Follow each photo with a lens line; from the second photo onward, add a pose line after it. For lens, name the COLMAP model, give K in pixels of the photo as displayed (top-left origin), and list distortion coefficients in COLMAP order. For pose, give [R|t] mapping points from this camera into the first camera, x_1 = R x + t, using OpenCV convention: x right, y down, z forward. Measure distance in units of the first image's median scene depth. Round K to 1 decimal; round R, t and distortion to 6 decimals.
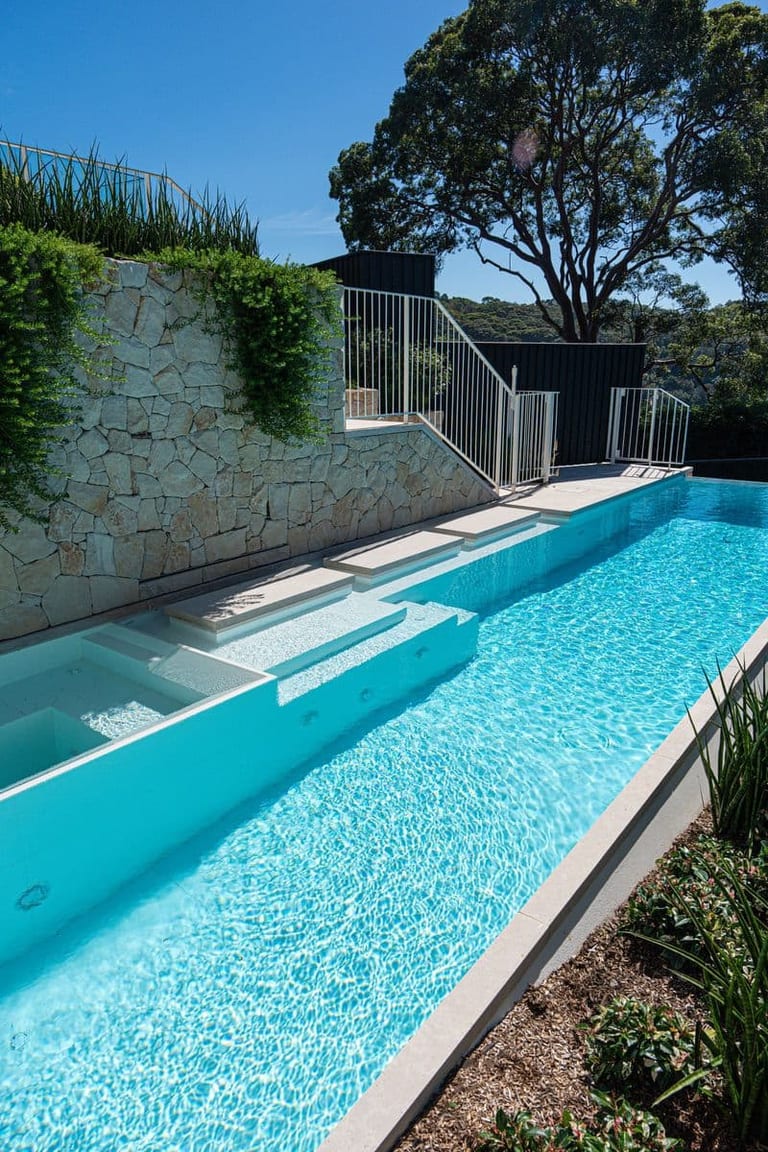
lens RADIAL K [[773.4, 0, 384.0], [0, 773.4, 576.0], [0, 0, 1]] dist [-0.002923, -0.000039]
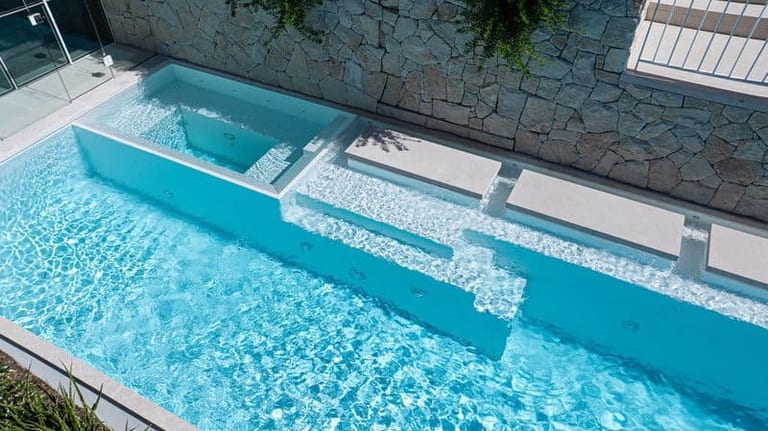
lens RADIAL K [[544.3, 0, 384.0], [0, 544.3, 215.5], [0, 0, 1]] dist [-0.062903, 0.093649]
pose [[0.170550, 0.666757, -0.725498, 0.549702], [-0.259529, 0.740684, 0.619703, -0.447743], [0.950556, 0.082597, 0.299367, 0.660514]]
